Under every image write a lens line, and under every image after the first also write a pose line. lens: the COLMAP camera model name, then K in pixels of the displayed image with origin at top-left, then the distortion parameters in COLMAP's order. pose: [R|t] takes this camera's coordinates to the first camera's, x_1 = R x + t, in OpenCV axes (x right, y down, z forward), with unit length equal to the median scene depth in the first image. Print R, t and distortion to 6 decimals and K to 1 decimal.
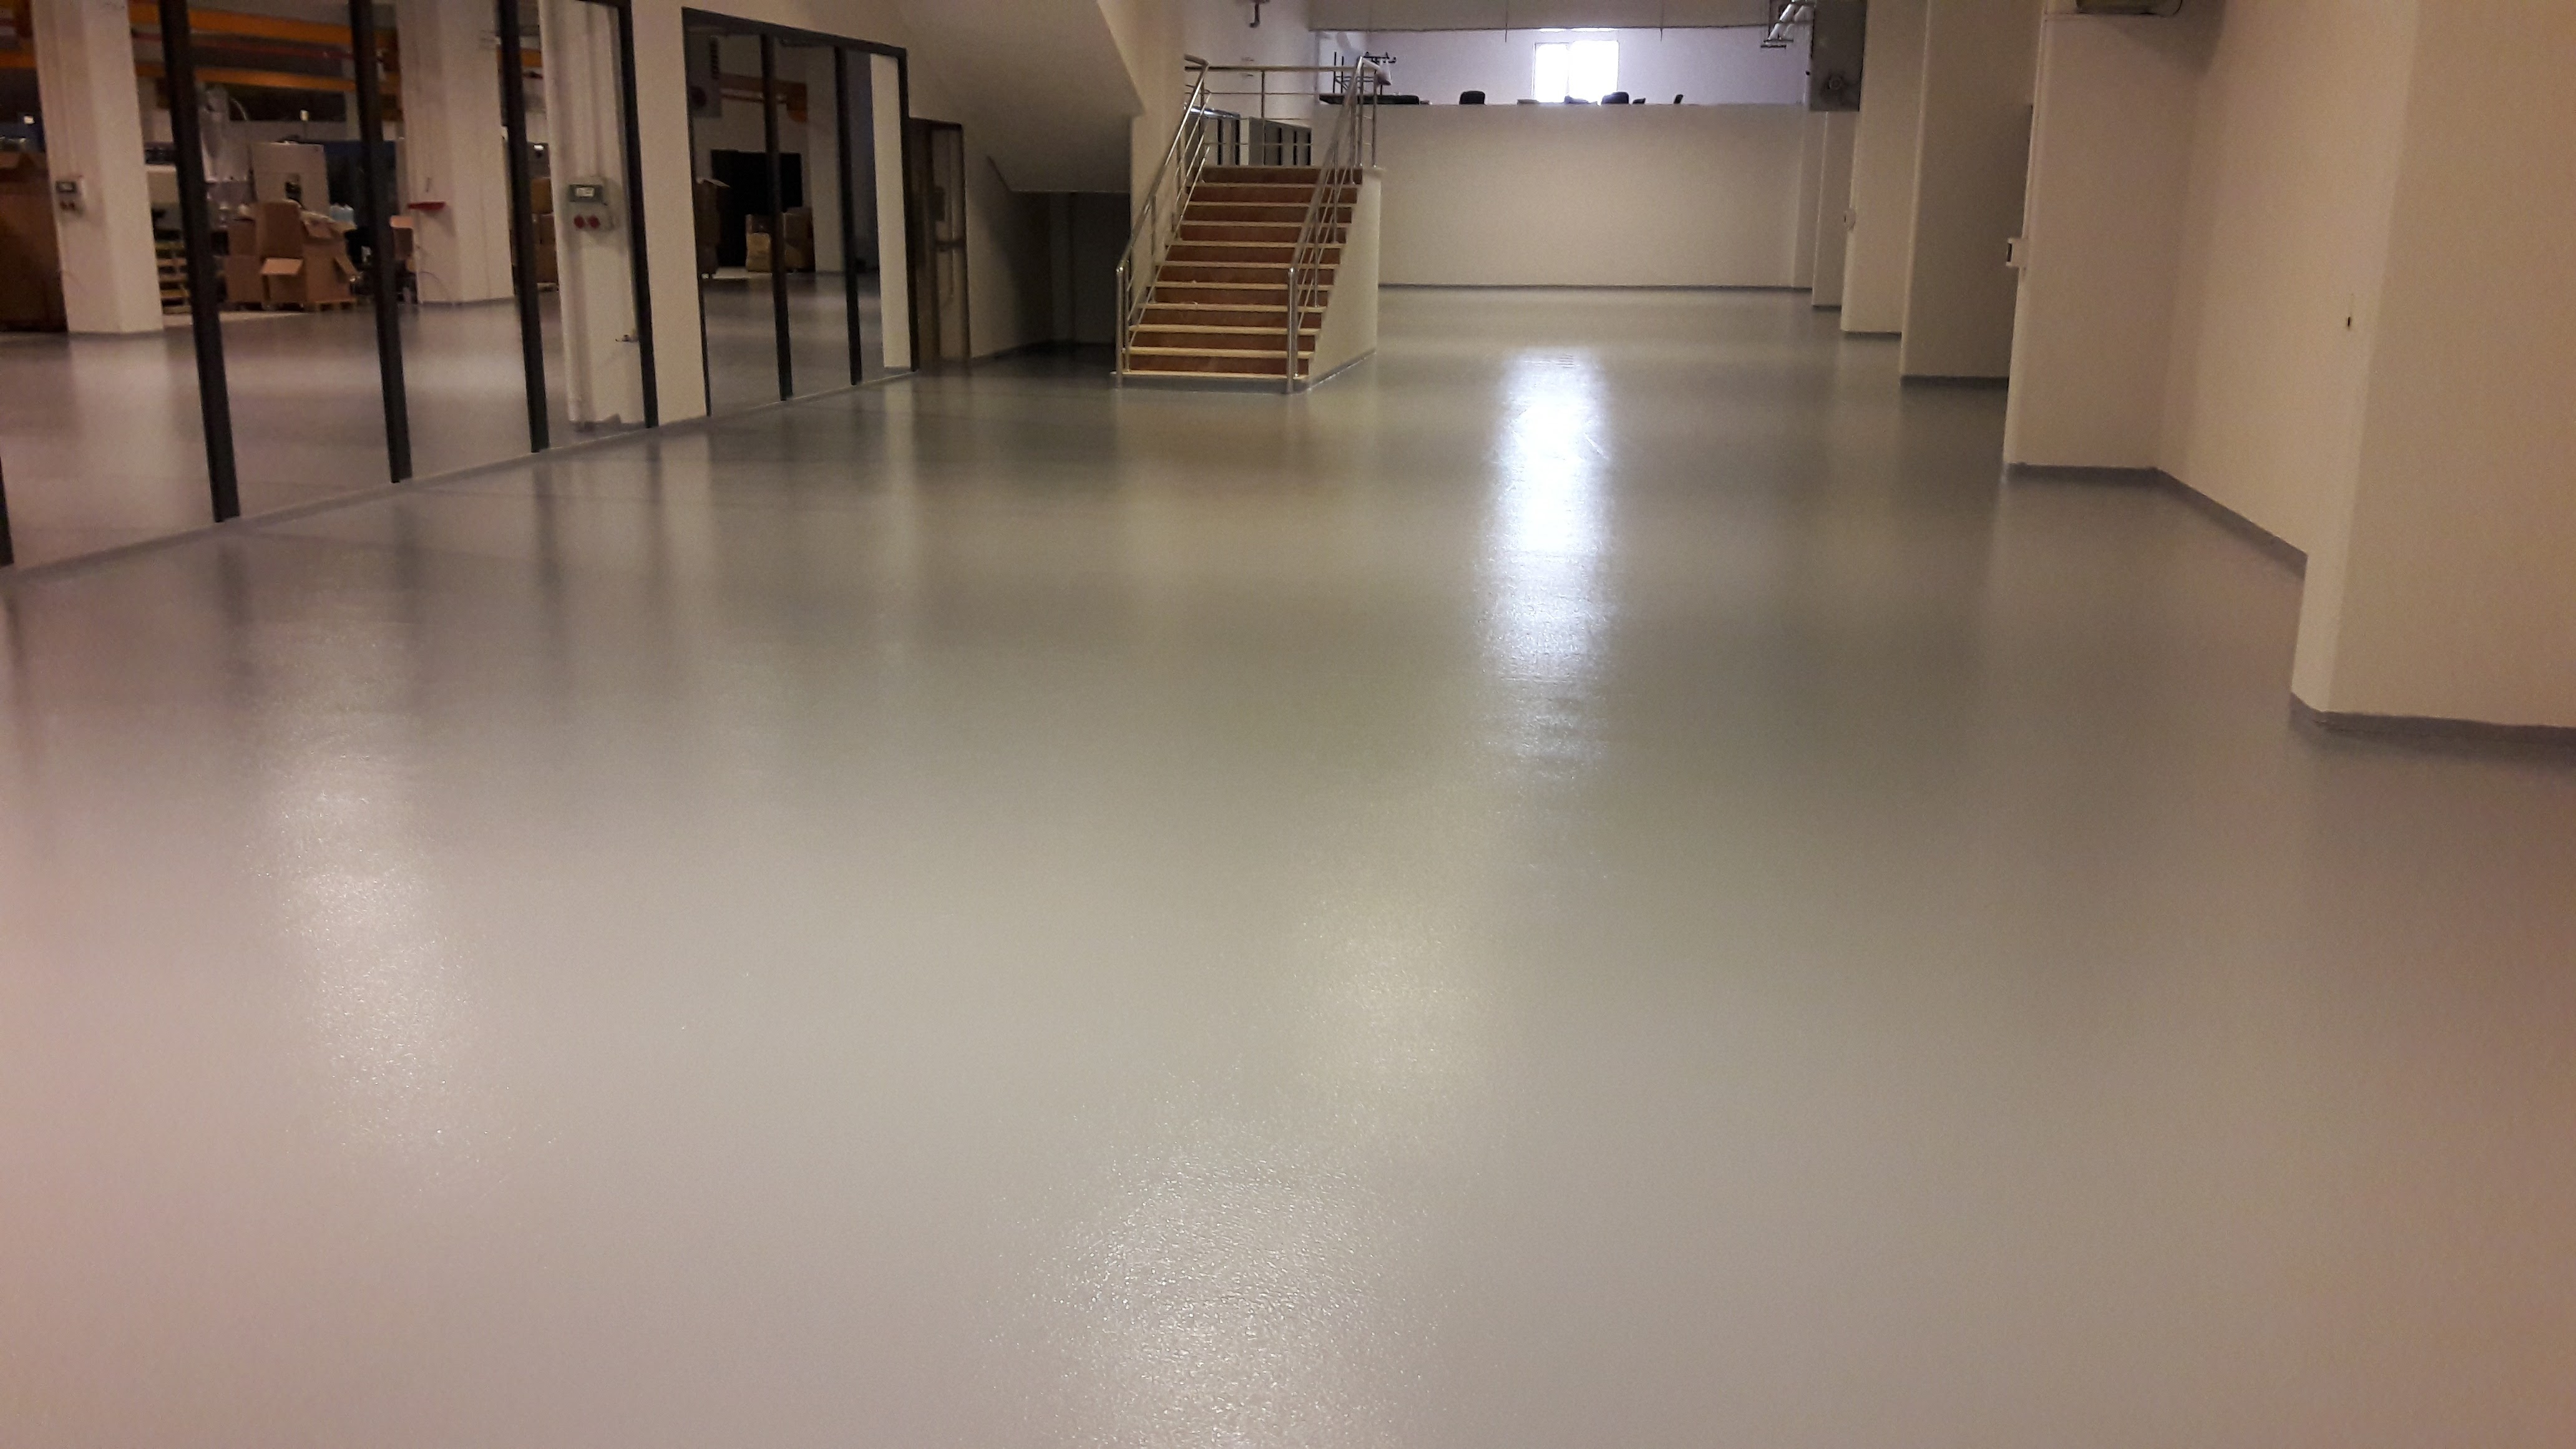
lens RADIAL K [[2056.3, 0, 1281.1], [0, 2056.3, 842.7], [0, 0, 1]] dist [0.070355, -0.113630]
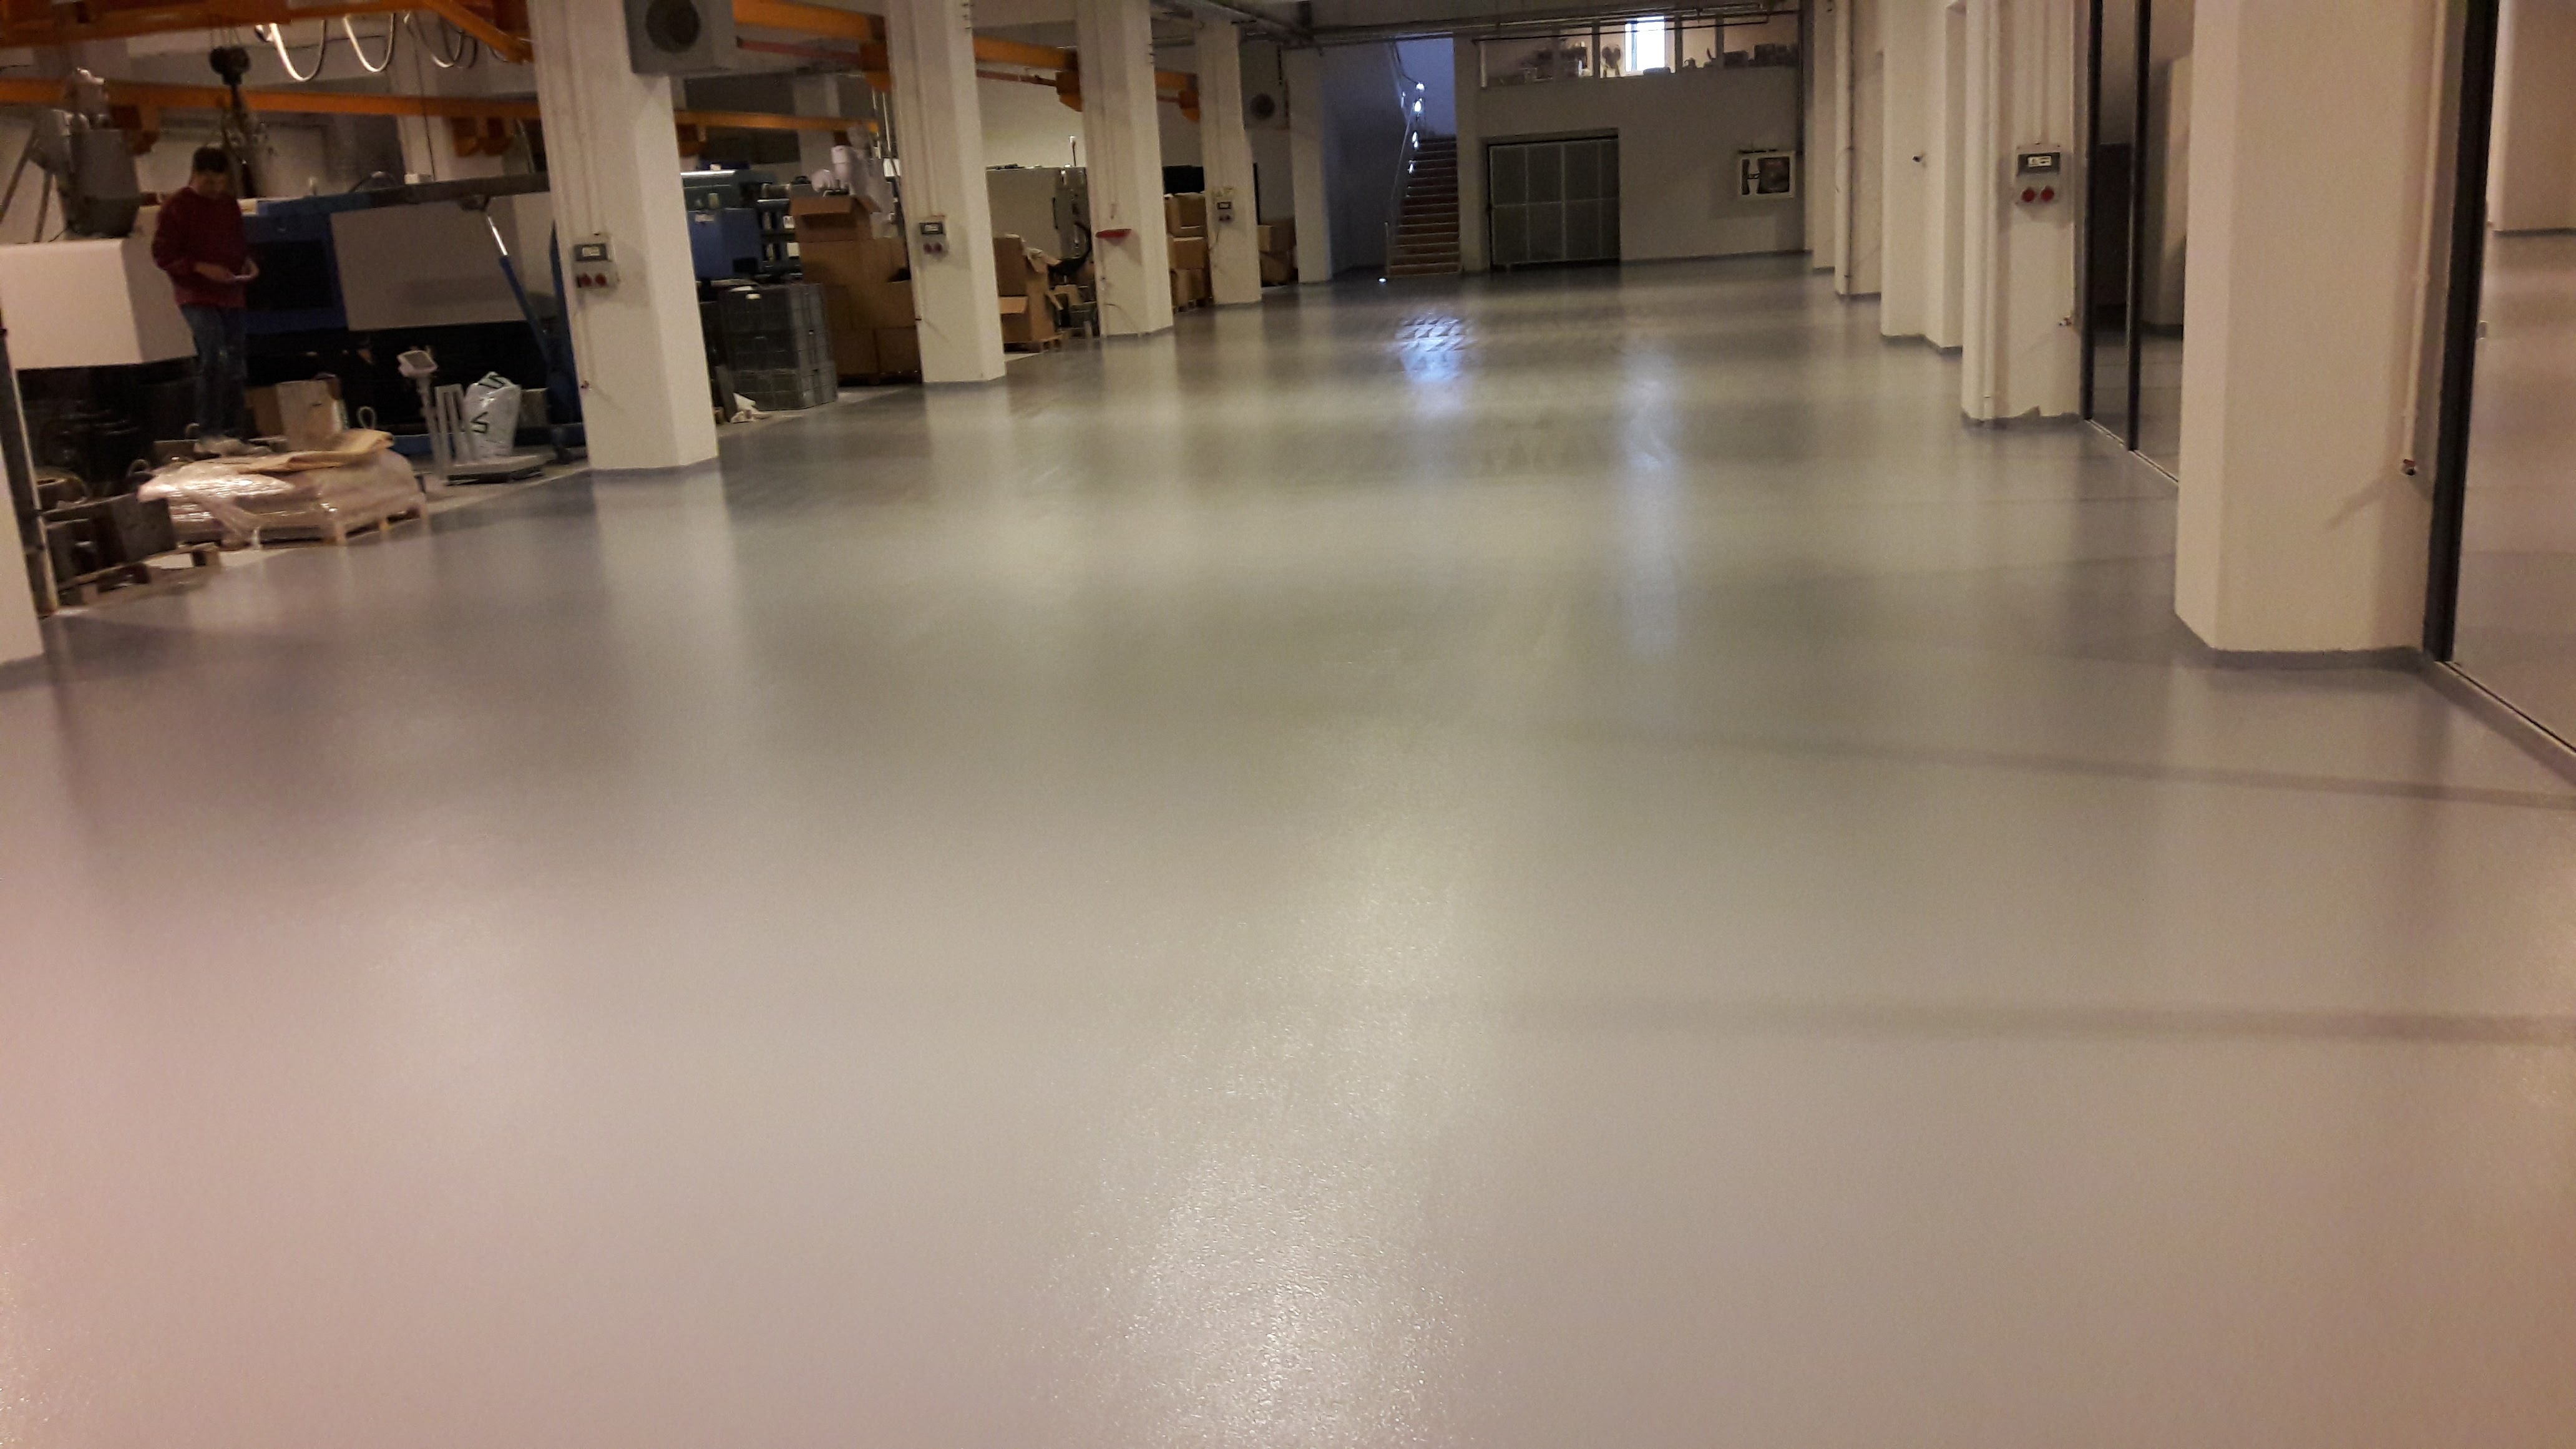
lens RADIAL K [[2127.9, 0, 1292.3], [0, 2127.9, 732.4], [0, 0, 1]] dist [0.079966, -0.149056]
pose [[0.997477, -0.068525, -0.018524, -0.346161], [0.067383, 0.996126, -0.056494, -0.020754], [0.022323, 0.055103, 0.998231, 0.045627]]
